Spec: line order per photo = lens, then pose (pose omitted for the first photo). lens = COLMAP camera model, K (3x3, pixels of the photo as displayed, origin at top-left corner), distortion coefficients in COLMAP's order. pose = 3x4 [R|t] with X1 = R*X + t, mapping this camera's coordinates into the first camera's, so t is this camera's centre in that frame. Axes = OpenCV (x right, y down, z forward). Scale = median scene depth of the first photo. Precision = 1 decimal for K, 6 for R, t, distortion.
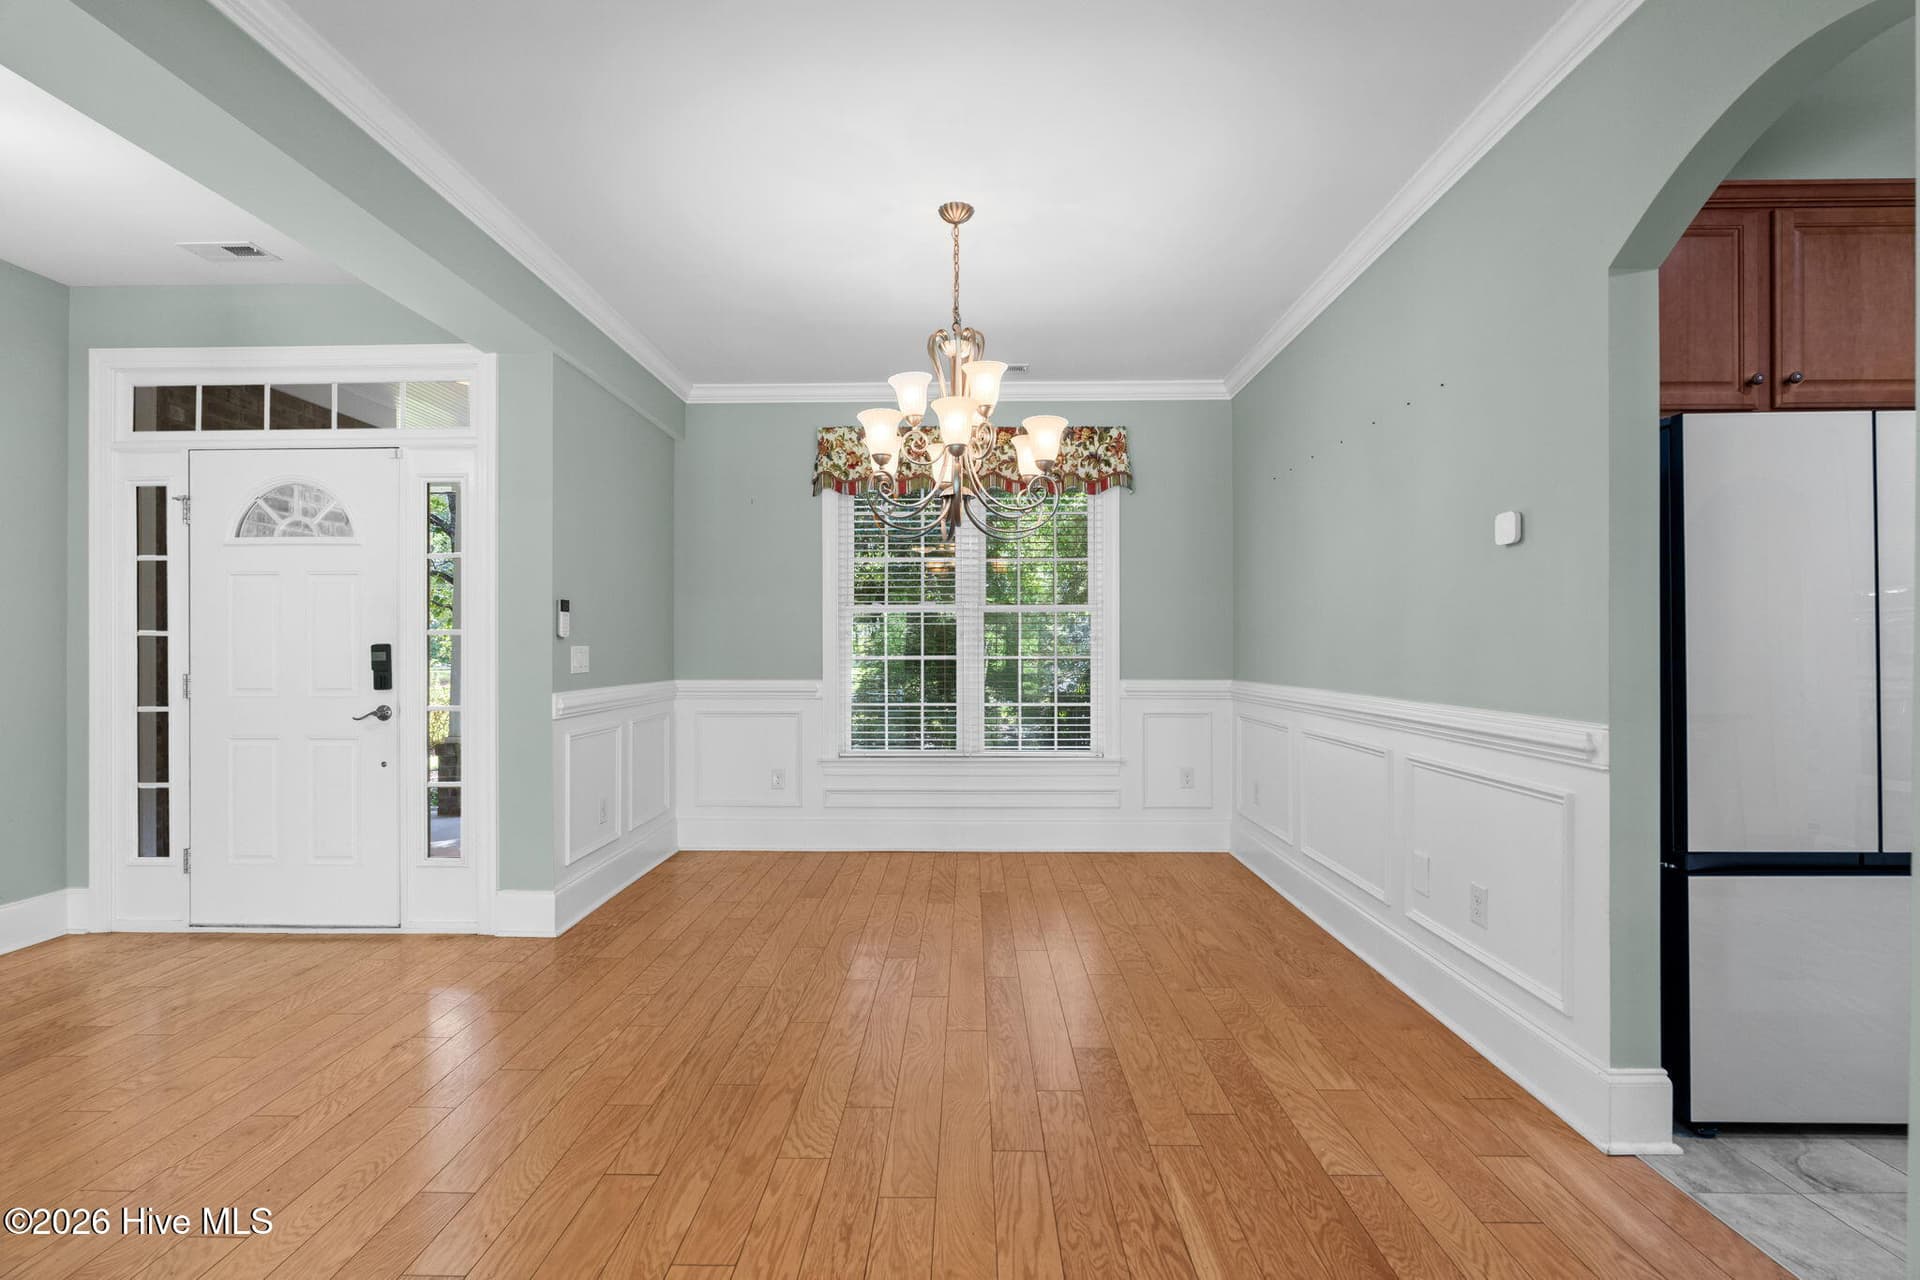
lens RADIAL K [[868.8, 0, 965.4], [0, 868.8, 641.7], [0, 0, 1]] dist [-0.005430, 0.000529]
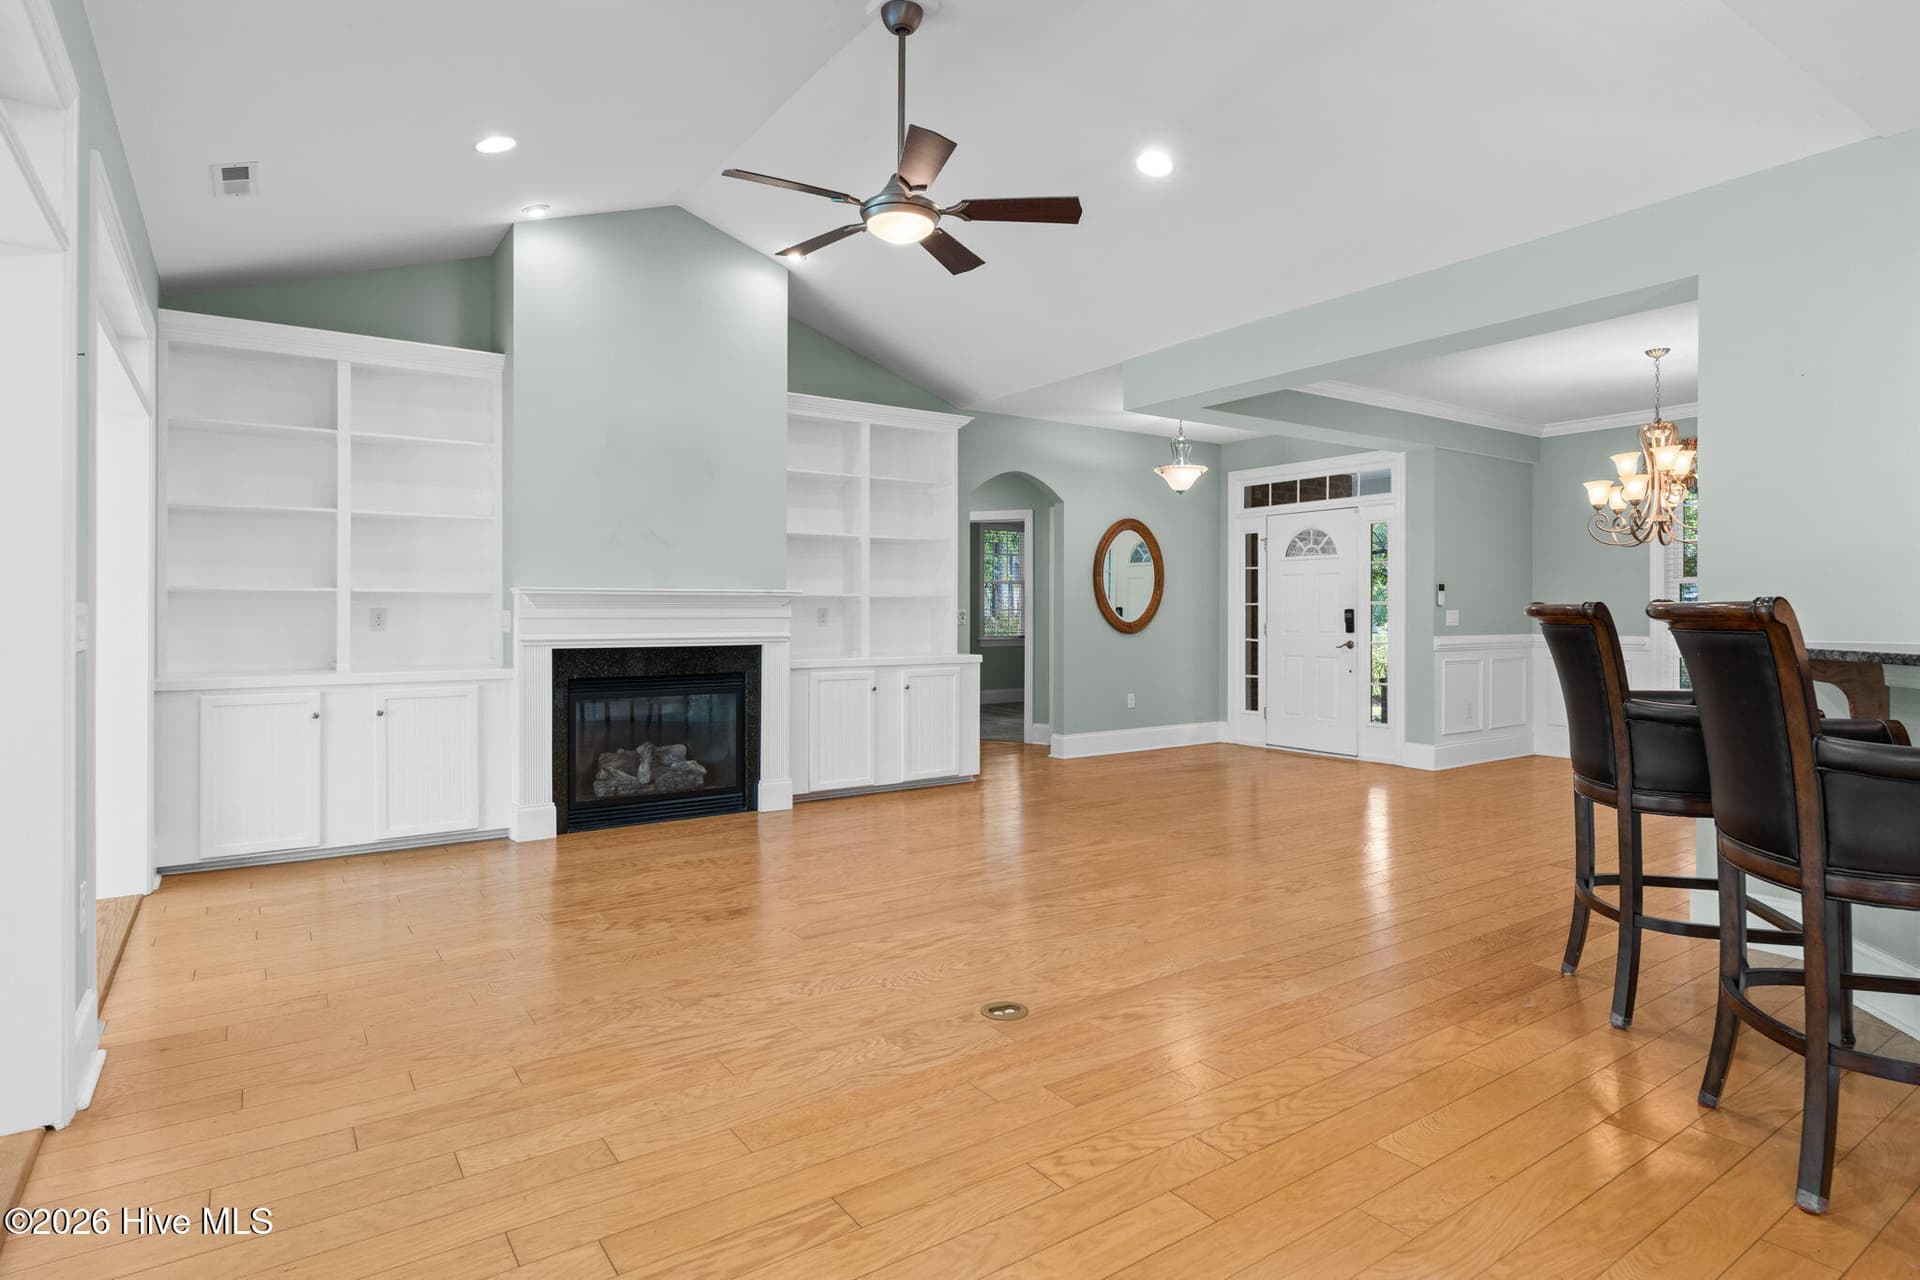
lens RADIAL K [[1017.9, 0, 962.9], [0, 1017.9, 620.8], [0, 0, 1]] dist [-0.005721, -0.000193]
pose [[0.585710, 0.010885, -0.810448, 0.655241], [0.004740, 0.999847, 0.016855, -0.013236], [0.810507, -0.013713, 0.585568, -1.020128]]
